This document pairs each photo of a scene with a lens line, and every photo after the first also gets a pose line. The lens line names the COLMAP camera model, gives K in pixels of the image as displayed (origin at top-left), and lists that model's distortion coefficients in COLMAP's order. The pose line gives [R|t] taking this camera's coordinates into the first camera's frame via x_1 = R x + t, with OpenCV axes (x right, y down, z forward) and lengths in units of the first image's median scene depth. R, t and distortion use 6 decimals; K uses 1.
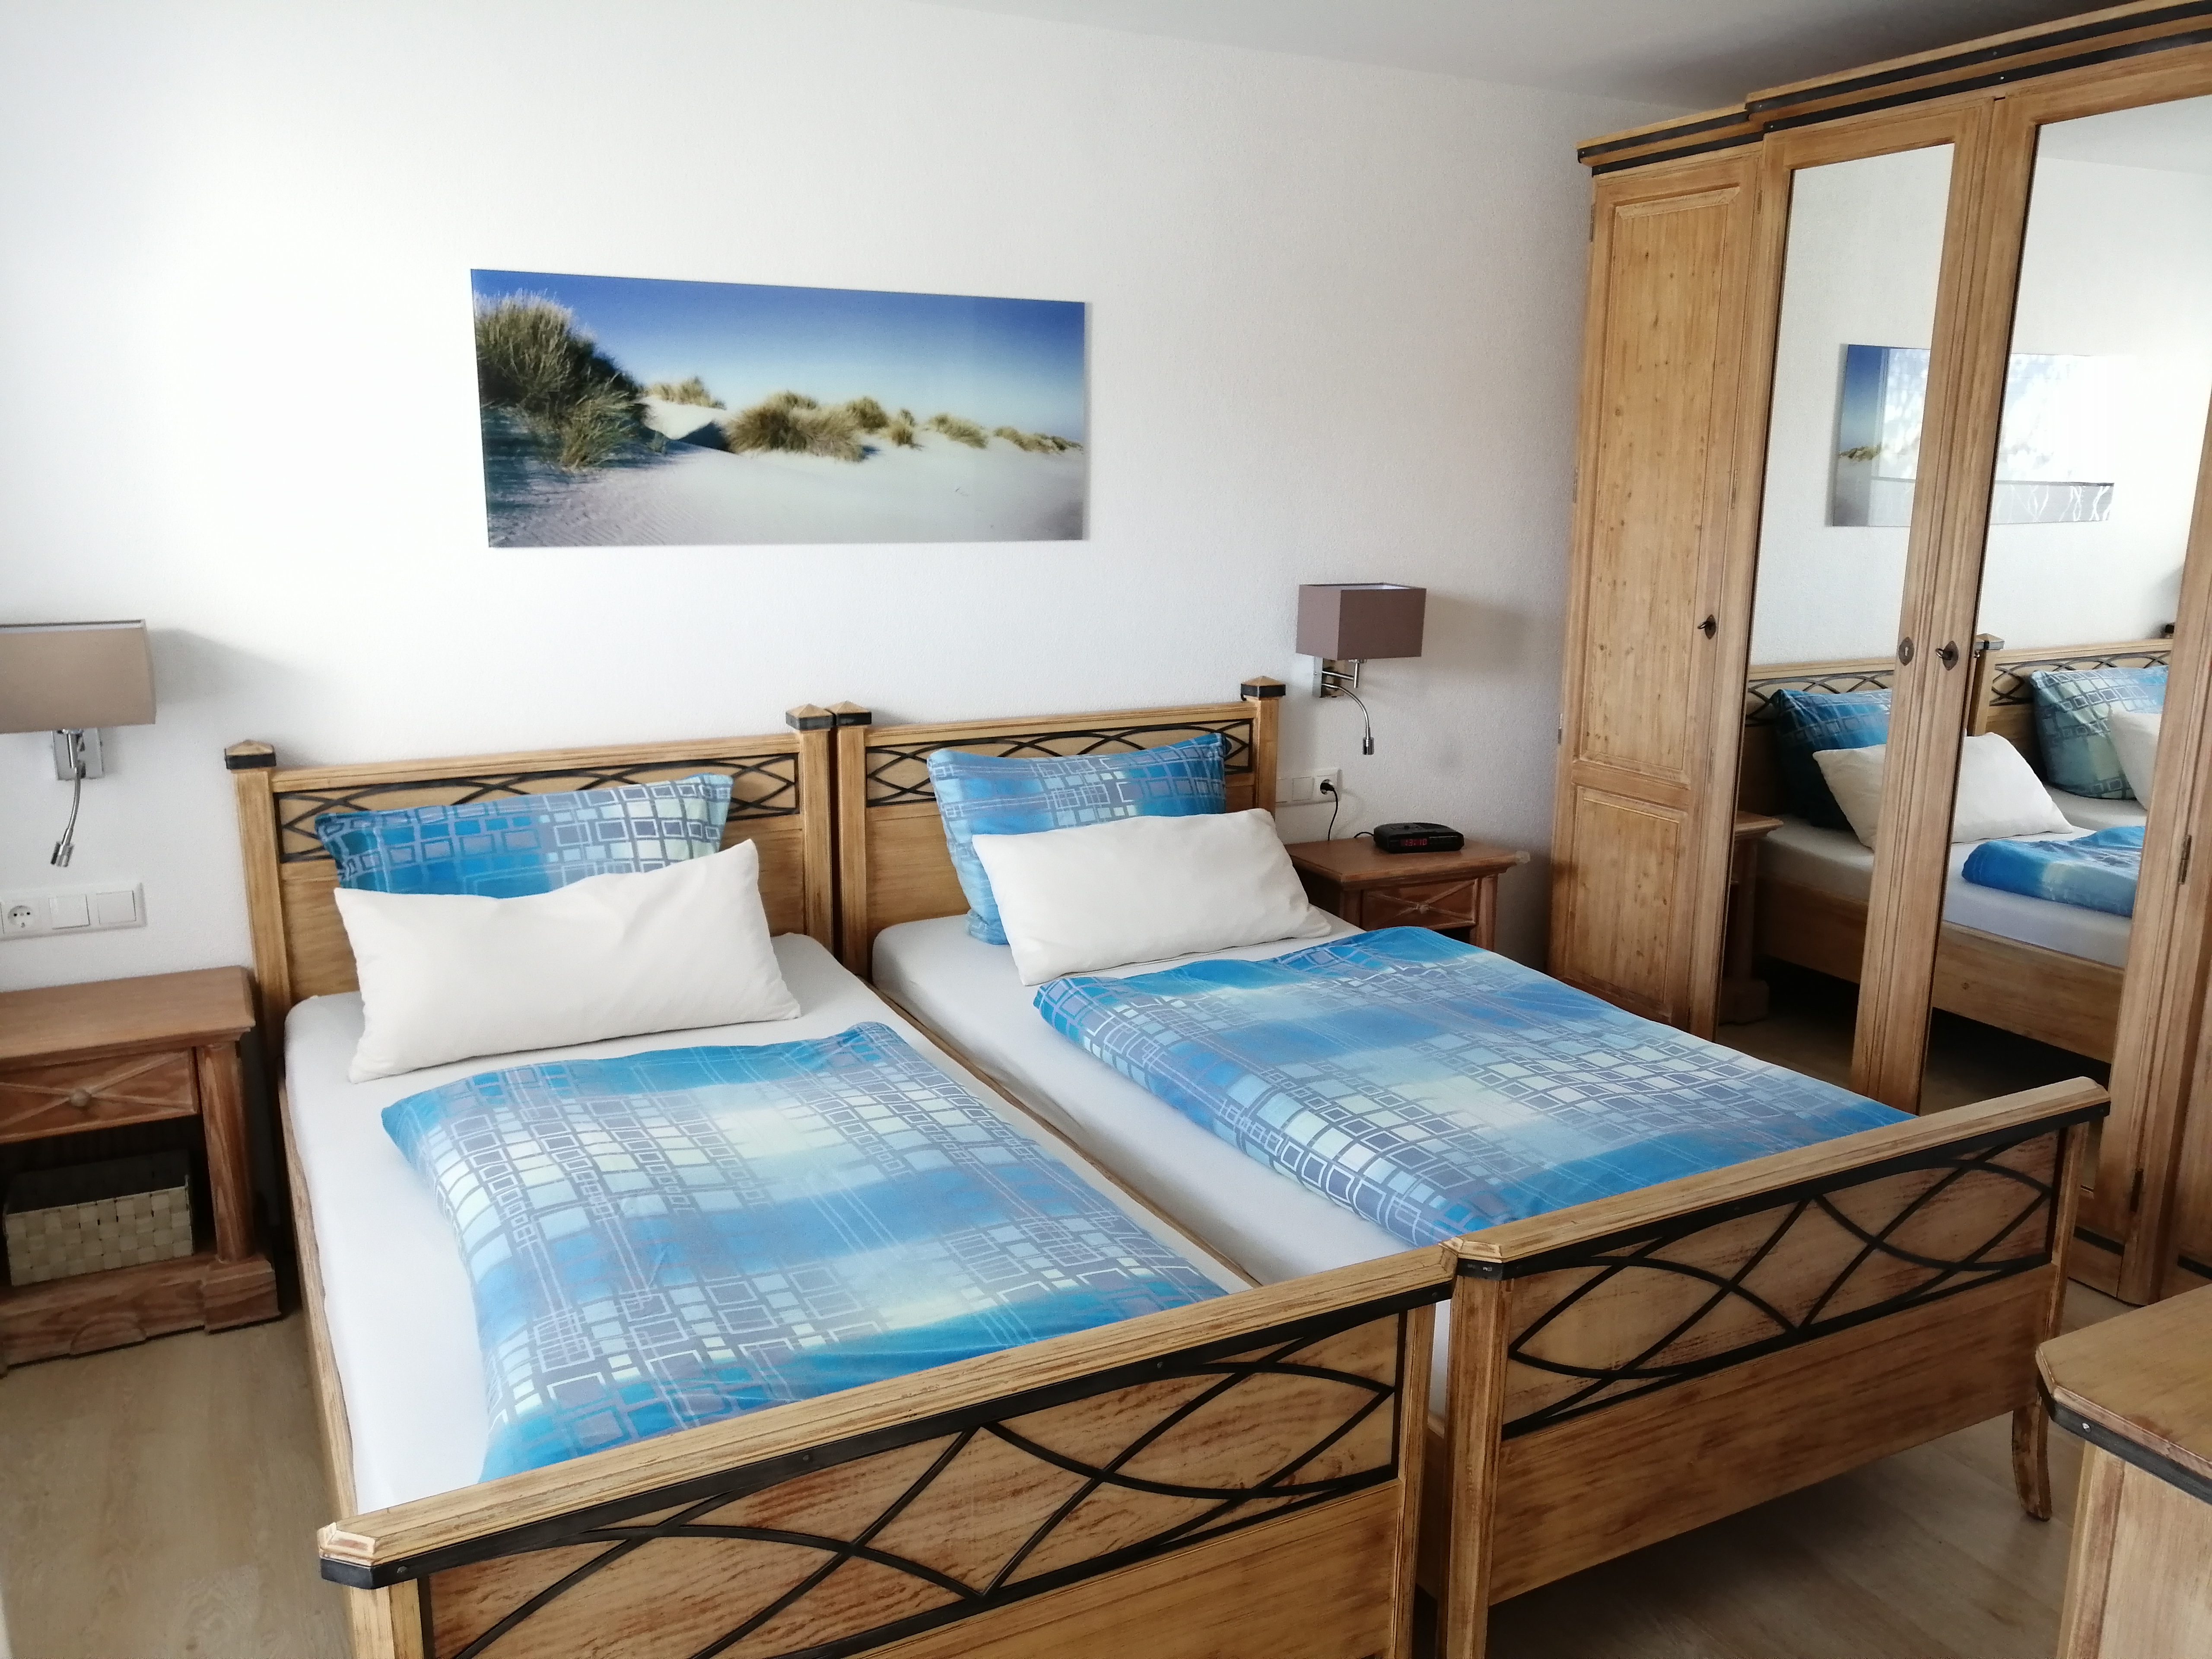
lens RADIAL K [[1709.5, 0, 1106.0], [0, 1709.5, 829.5], [0, 0, 1]] dist [0.024499, -0.005418]
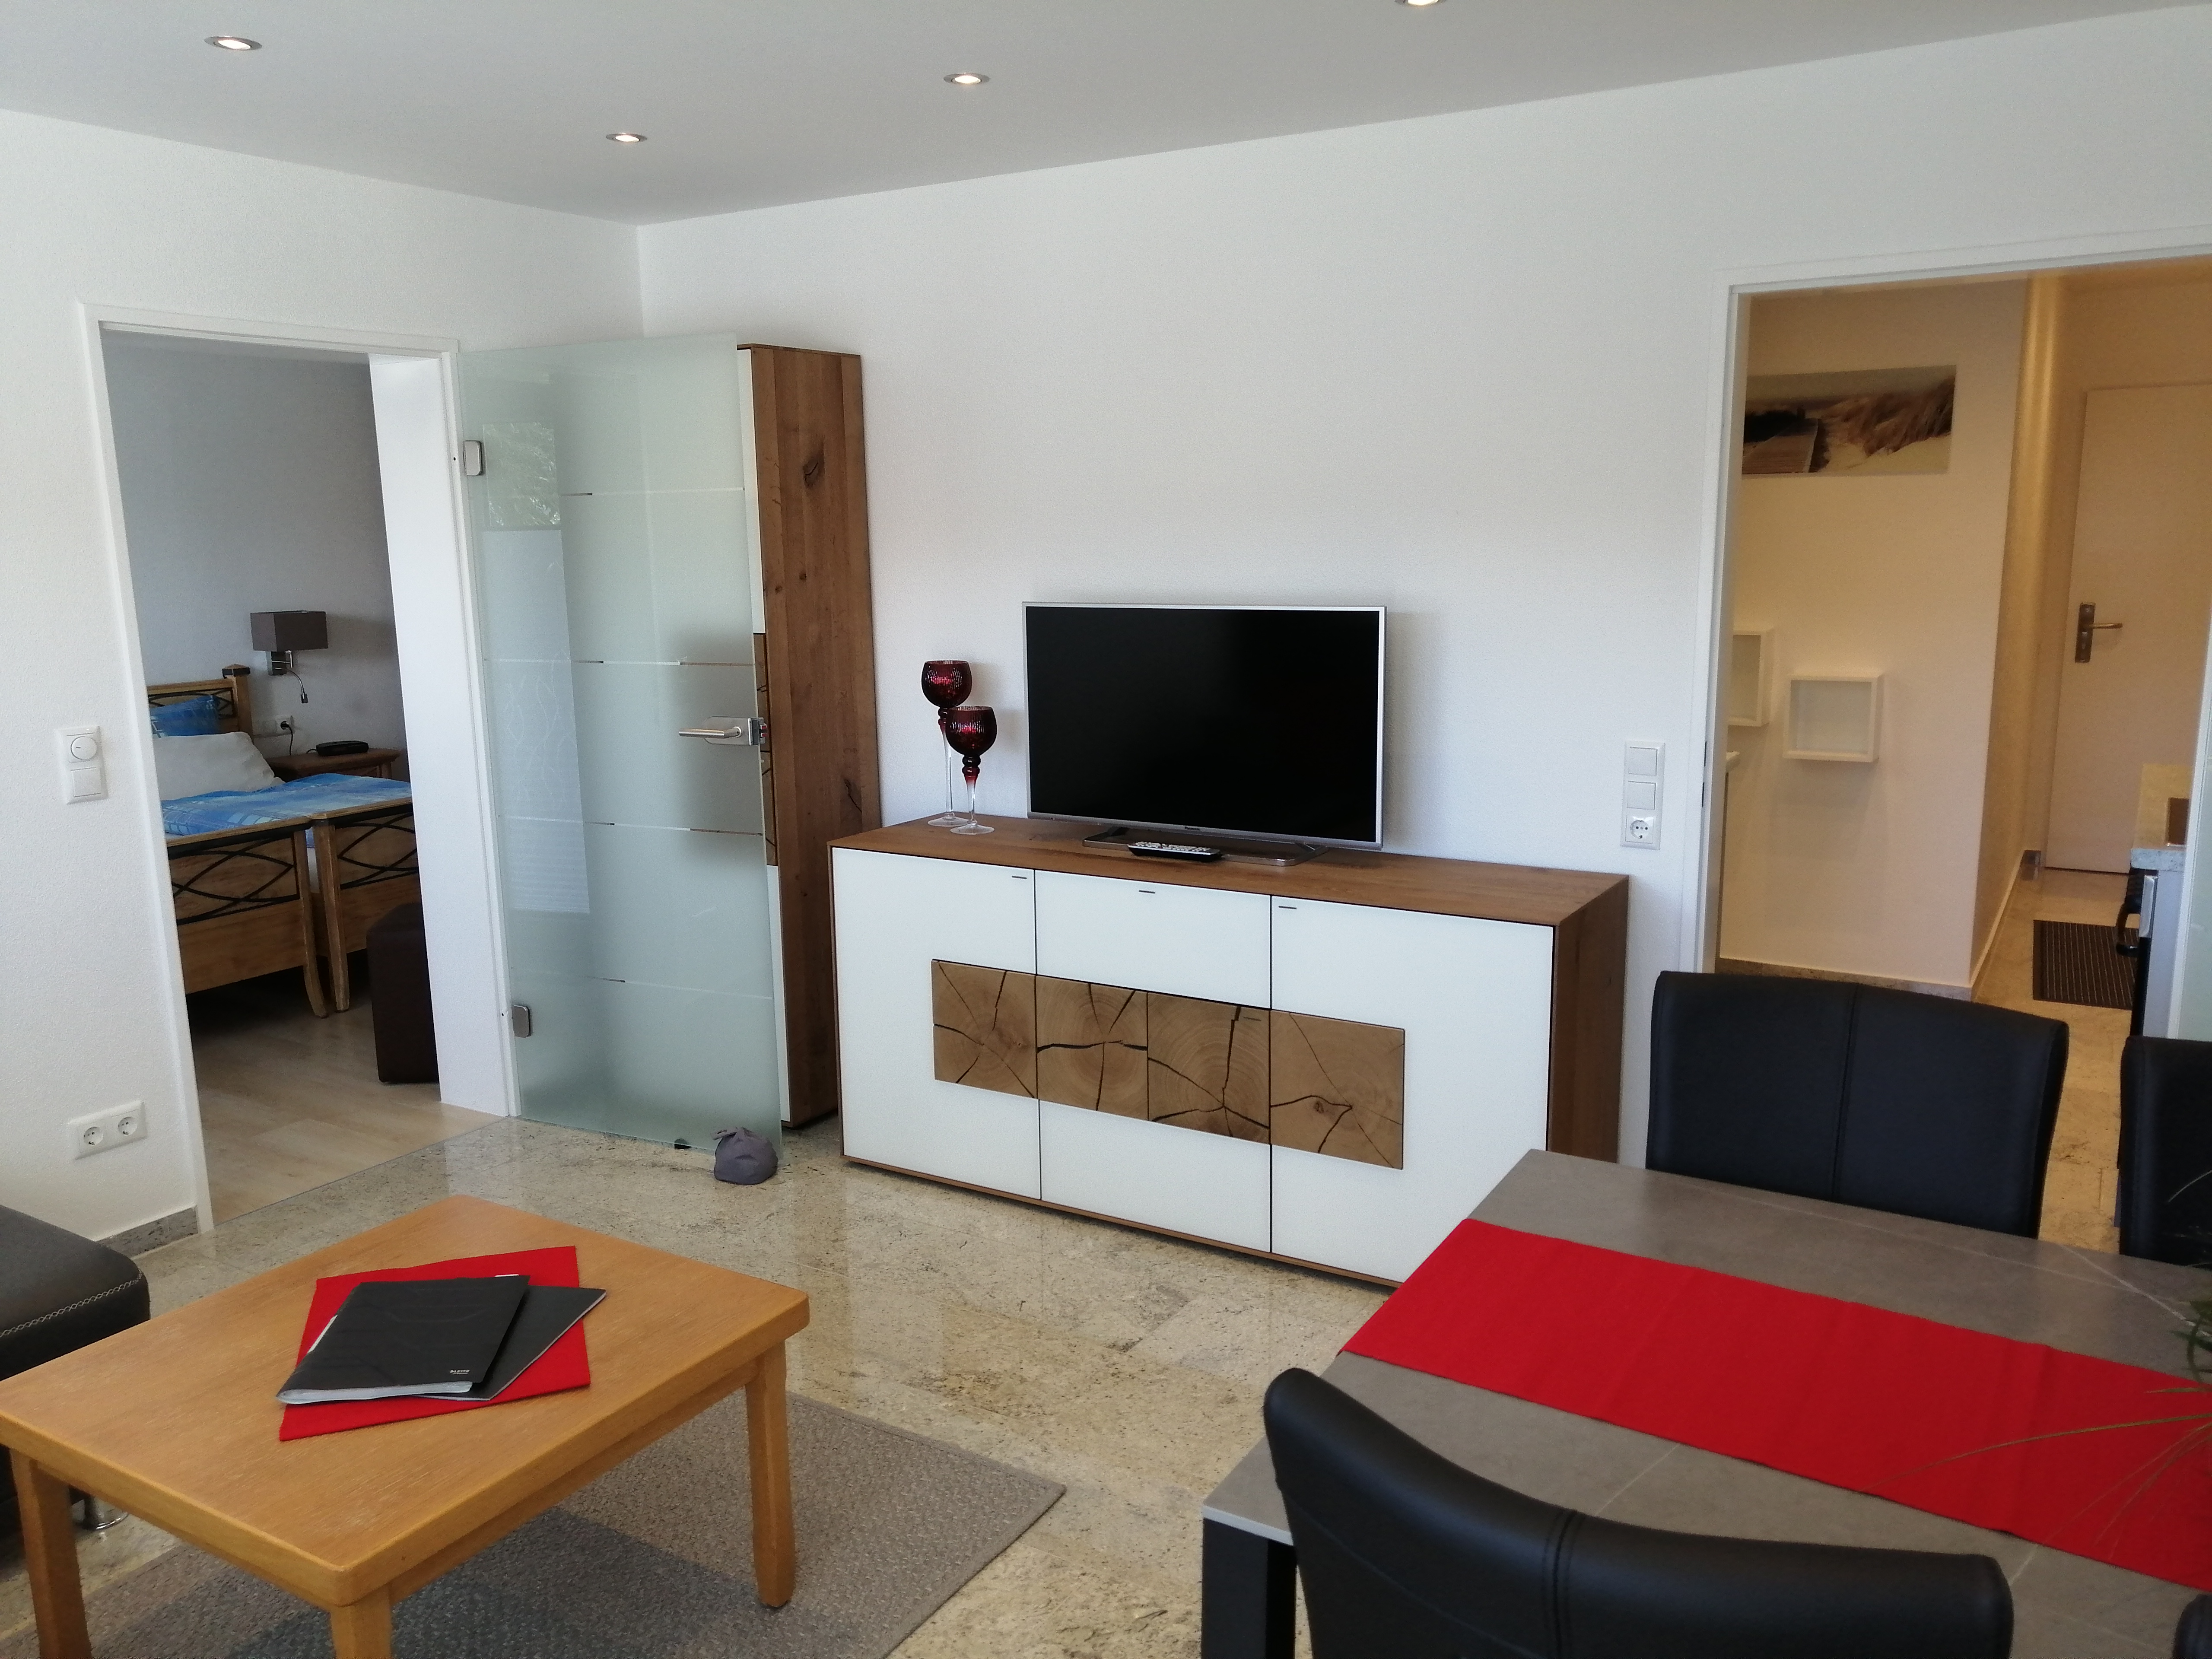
lens RADIAL K [[1709.5, 0, 1106.0], [0, 1709.5, 829.5], [0, 0, 1]] dist [0.024499, -0.005418]
pose [[0.859573, -0.114285, 0.498070, -0.048670], [0.131736, 0.991285, 0.000106, 0.229802], [-0.493741, 0.065523, 0.867137, -1.152779]]
